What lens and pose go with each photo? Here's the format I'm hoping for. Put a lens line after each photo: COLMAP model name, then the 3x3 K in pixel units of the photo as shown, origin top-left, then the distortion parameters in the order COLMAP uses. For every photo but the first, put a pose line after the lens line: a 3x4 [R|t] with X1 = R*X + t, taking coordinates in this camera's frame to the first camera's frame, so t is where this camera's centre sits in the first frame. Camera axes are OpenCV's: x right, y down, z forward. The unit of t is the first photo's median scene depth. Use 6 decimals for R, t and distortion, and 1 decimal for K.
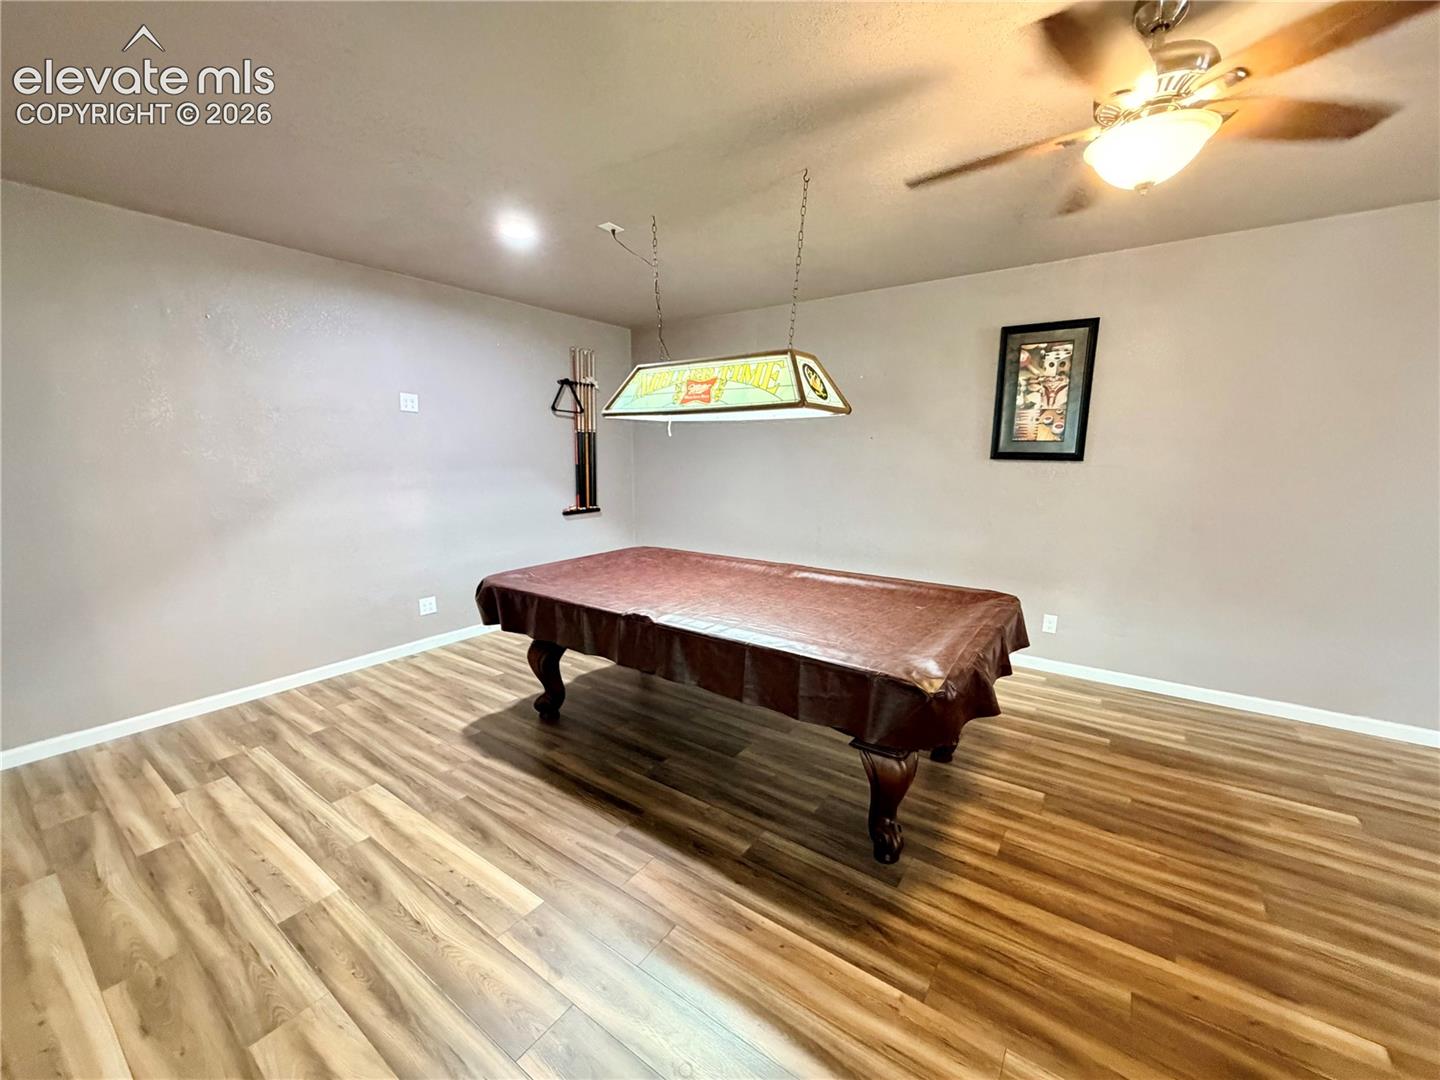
lens RADIAL K [[576.1, 0, 712.6], [0, 576.1, 542.2], [0, 0, 1]] dist [0.000042, 0.000267]
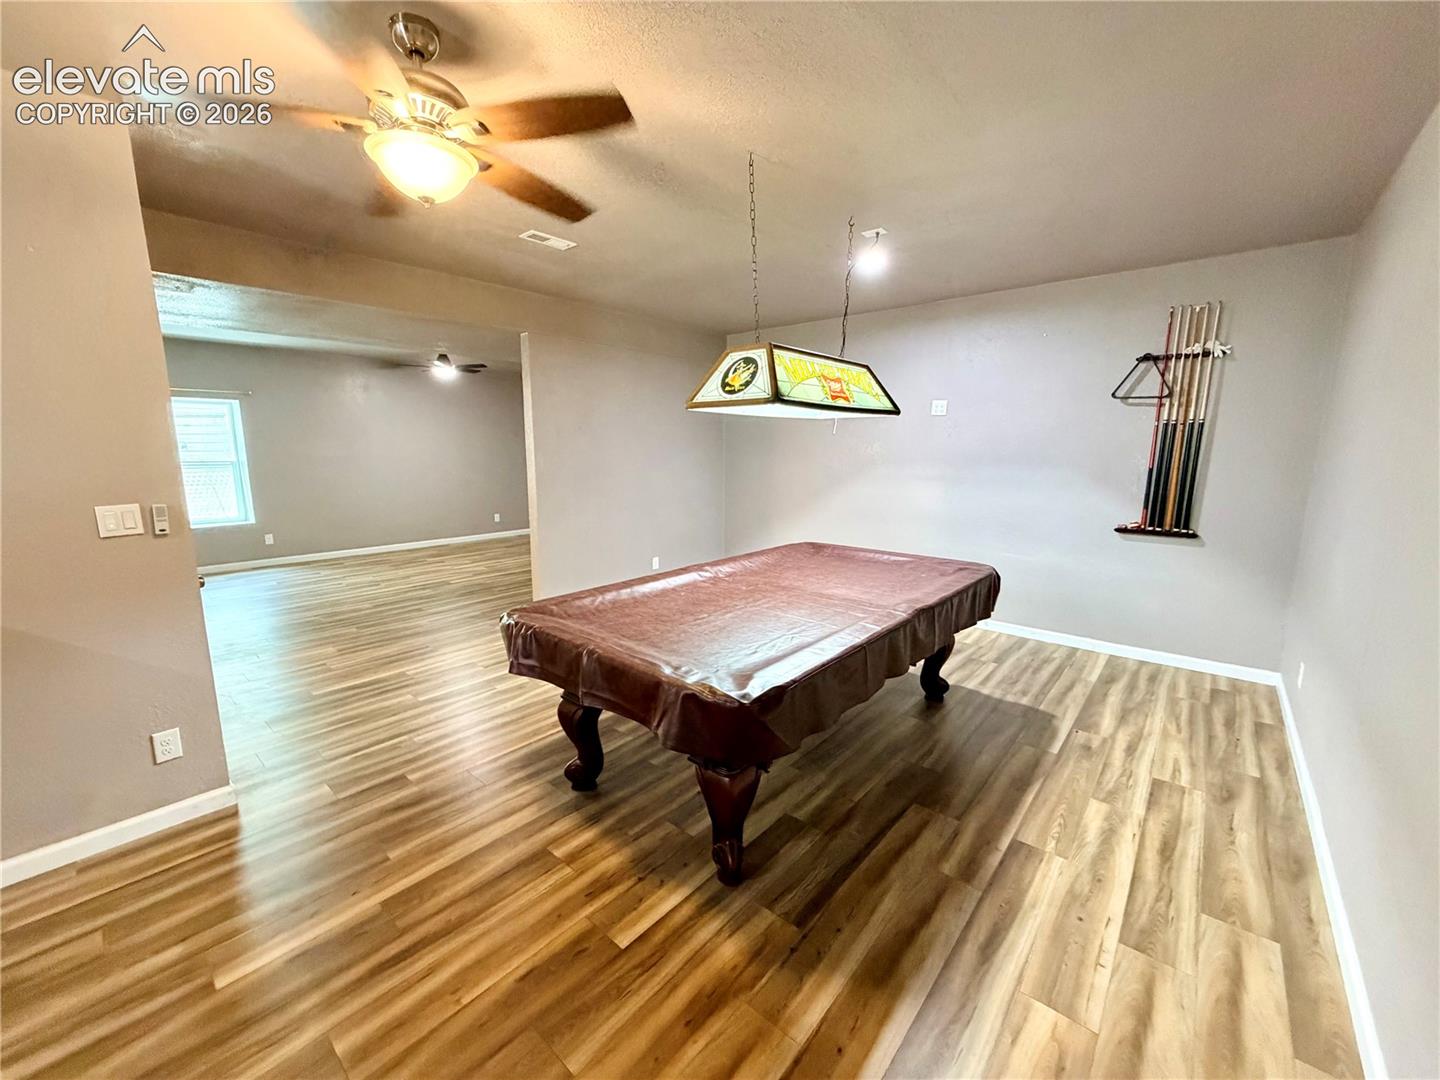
lens RADIAL K [[576.1, 0, 712.6], [0, 576.1, 542.2], [0, 0, 1]] dist [0.000042, 0.000267]
pose [[-0.089267, 0.164014, -0.982411, 1.091368], [-0.161187, 0.970968, 0.176750, -0.161679], [0.982879, 0.174130, -0.060239, 0.995450]]
